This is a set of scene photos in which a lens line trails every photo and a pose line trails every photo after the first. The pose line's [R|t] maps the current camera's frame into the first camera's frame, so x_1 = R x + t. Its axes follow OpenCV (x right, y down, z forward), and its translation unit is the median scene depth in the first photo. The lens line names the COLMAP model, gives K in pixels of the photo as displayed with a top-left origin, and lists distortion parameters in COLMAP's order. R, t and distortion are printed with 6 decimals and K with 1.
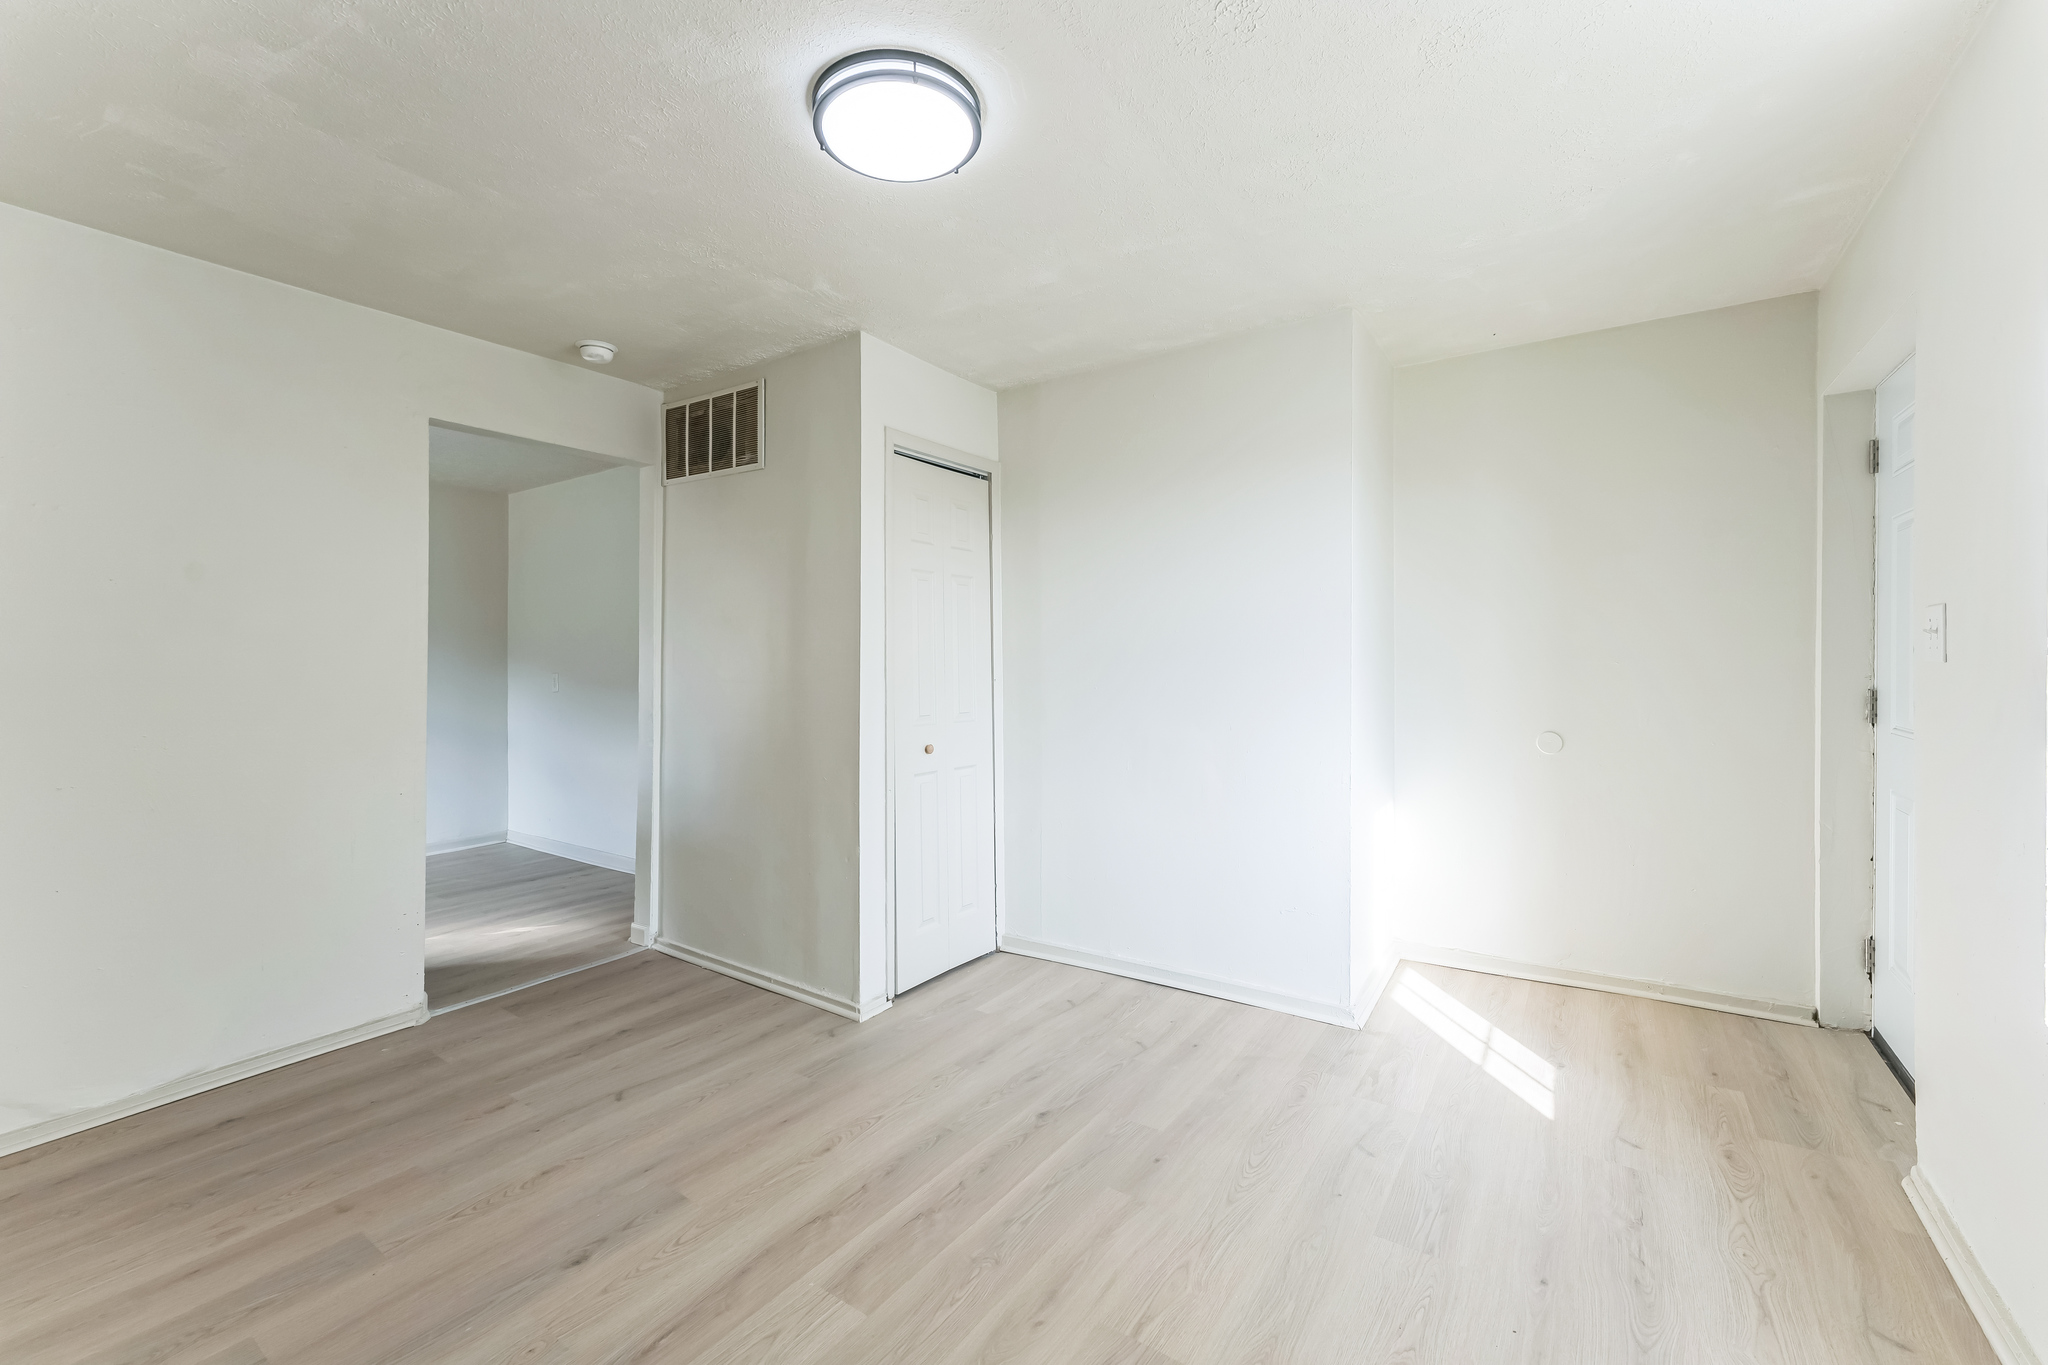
lens RADIAL K [[829.4, 0, 1019.3], [0, 829.4, 655.7], [0, 0, 1]] dist [0.000205, 0.000146]
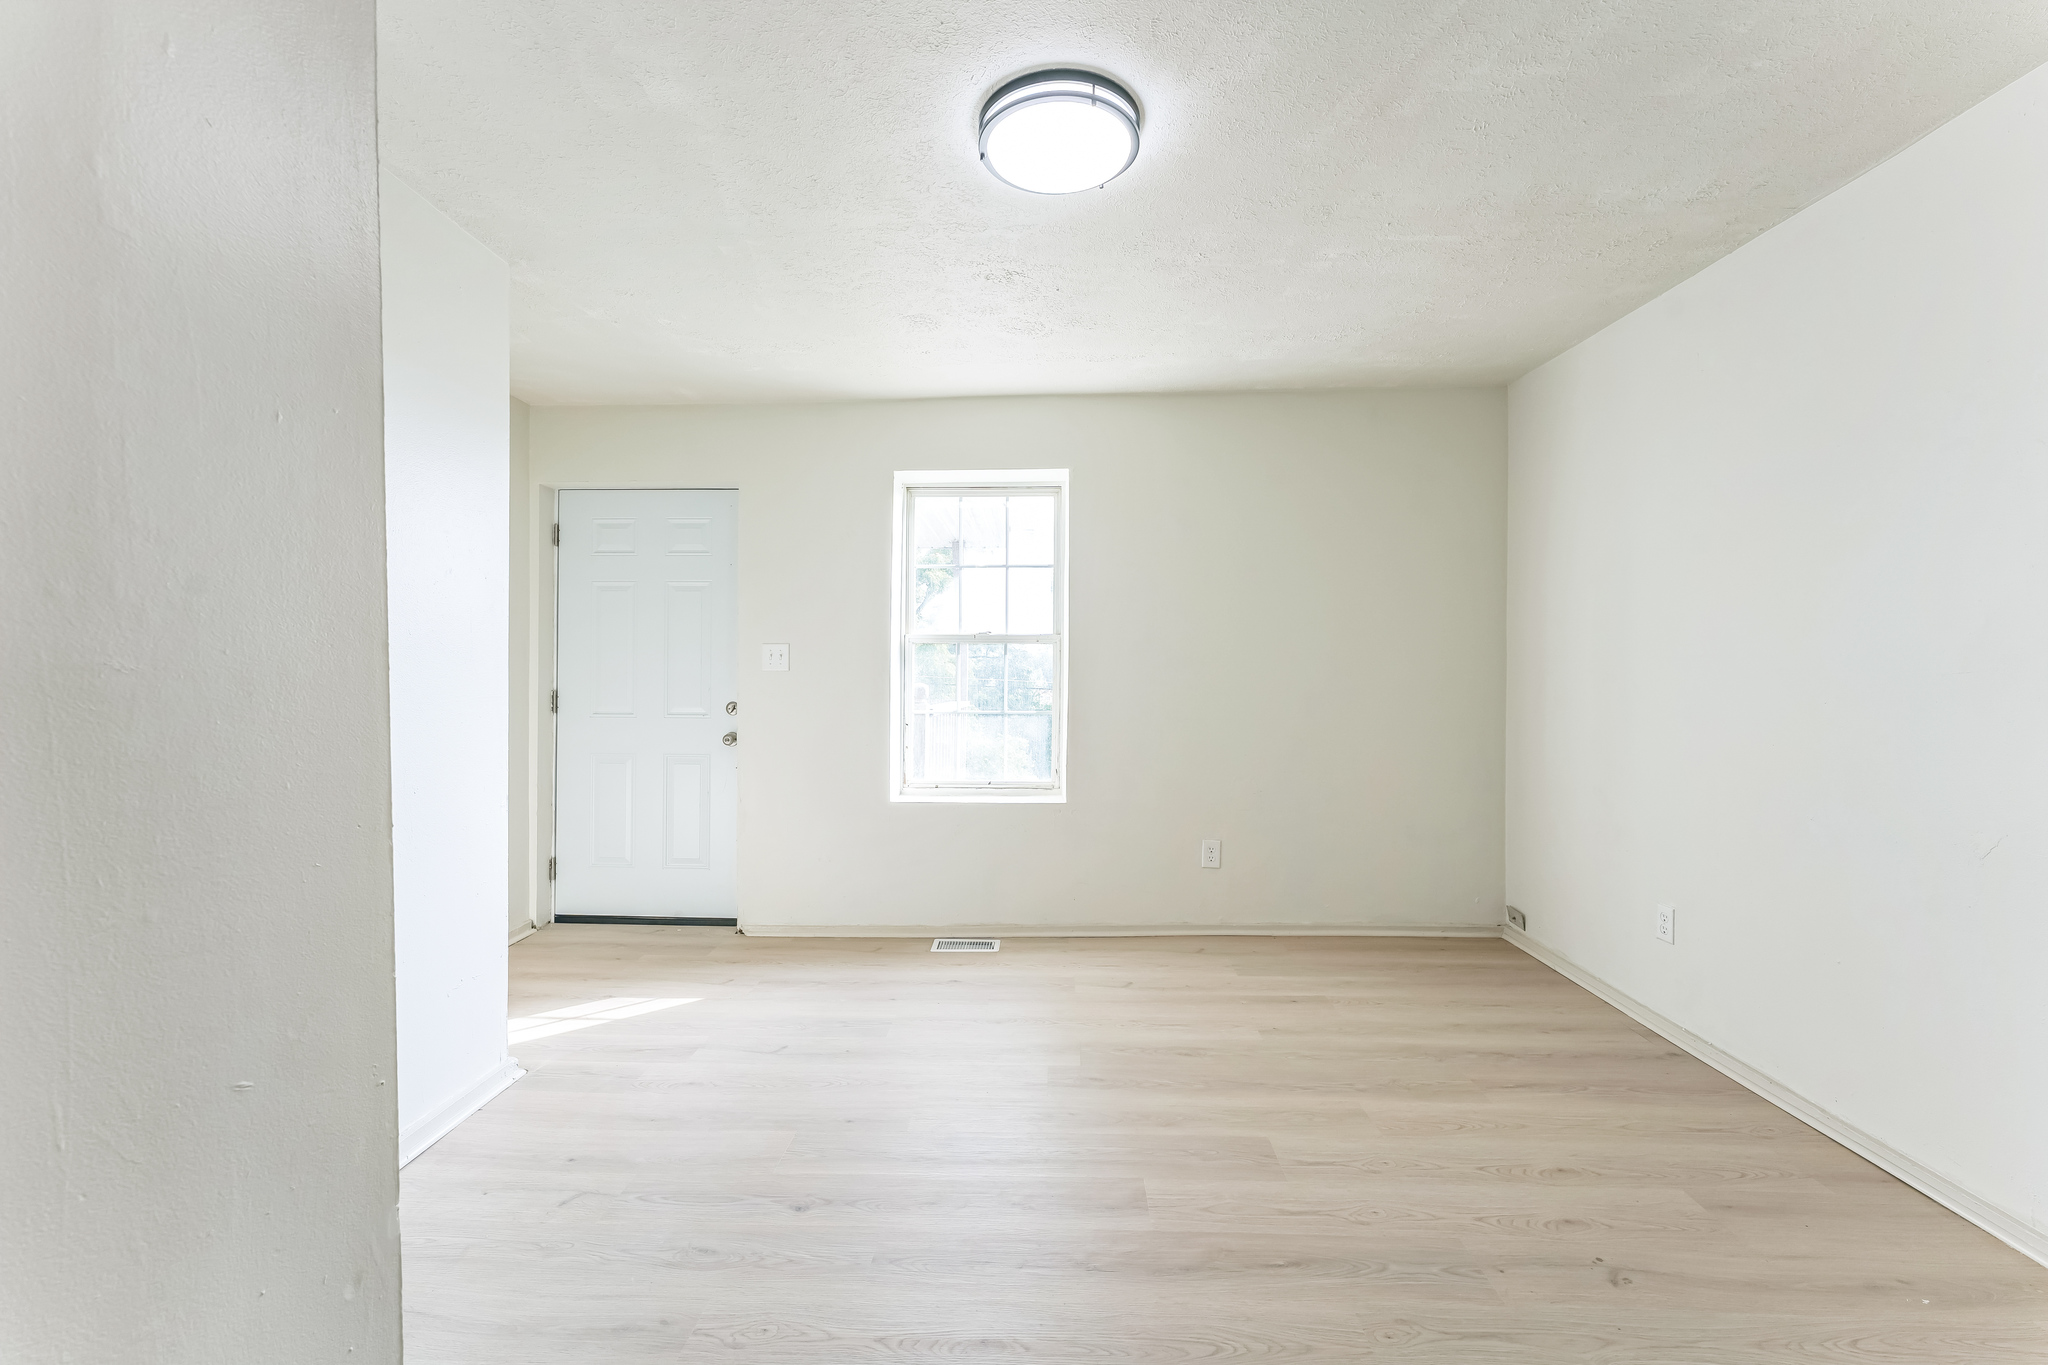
lens RADIAL K [[824.3, 0, 1024.0], [0, 824.3, 682.5], [0, 0, 1]] dist [0.000696, 0.000031]
pose [[-0.538291, -0.001027, 0.842758, -0.800020], [-0.003083, 0.999995, -0.000750, 0.030299], [-0.842753, -0.003002, -0.538292, 1.283451]]
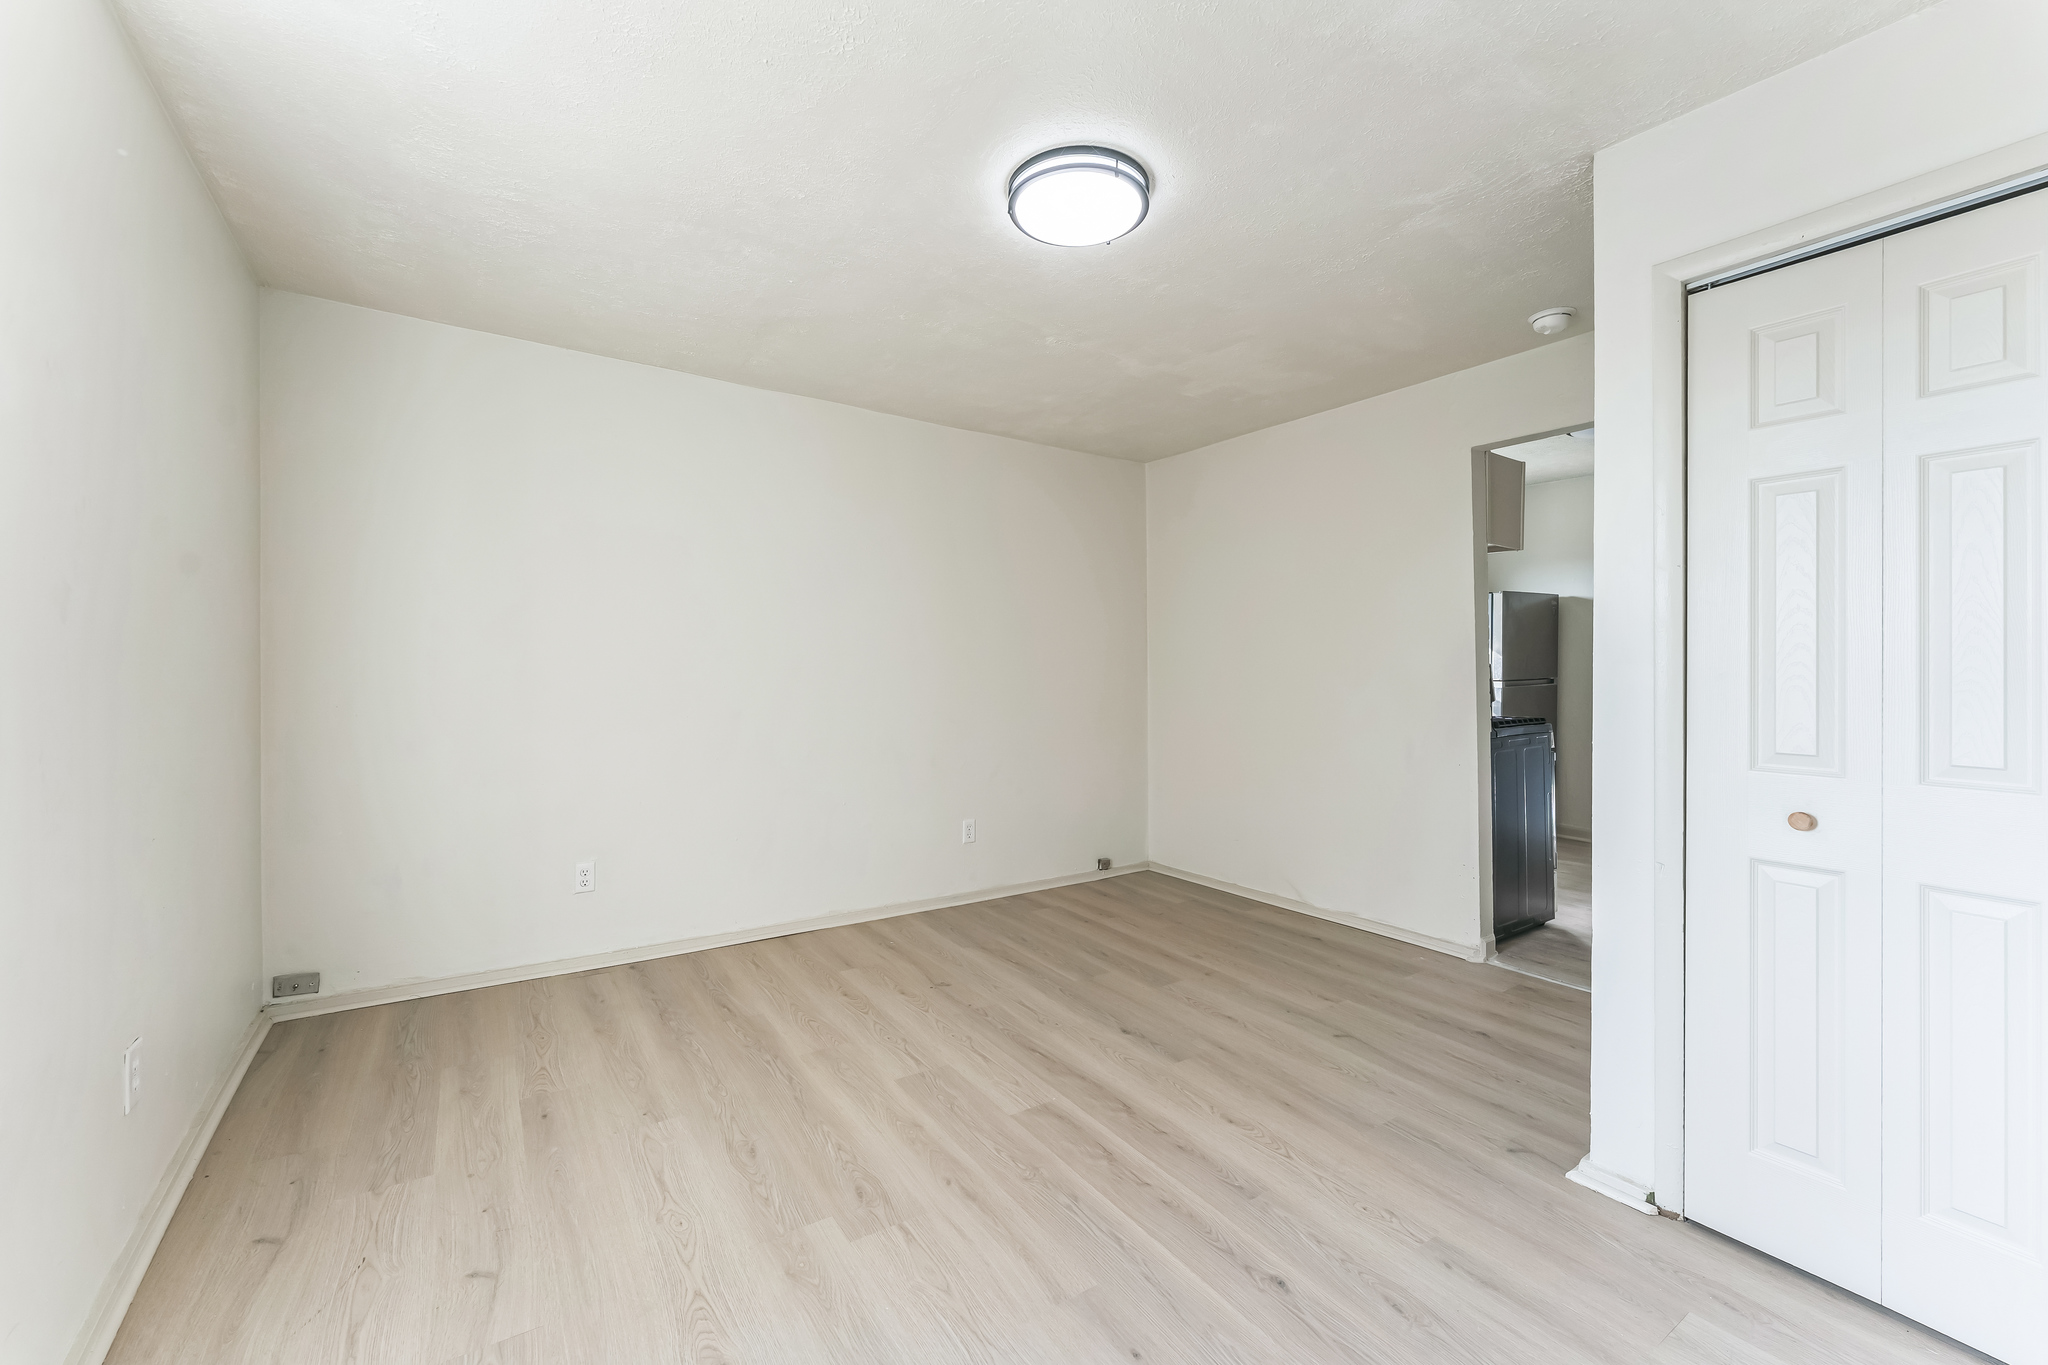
lens RADIAL K [[829.4, 0, 1019.3], [0, 829.4, 655.7], [0, 0, 1]] dist [0.000205, 0.000146]
pose [[-0.364975, -0.005653, -0.931000, 0.799016], [0.011332, 0.999881, -0.010514, 0.016180], [0.930948, -0.014387, -0.364868, 1.083639]]
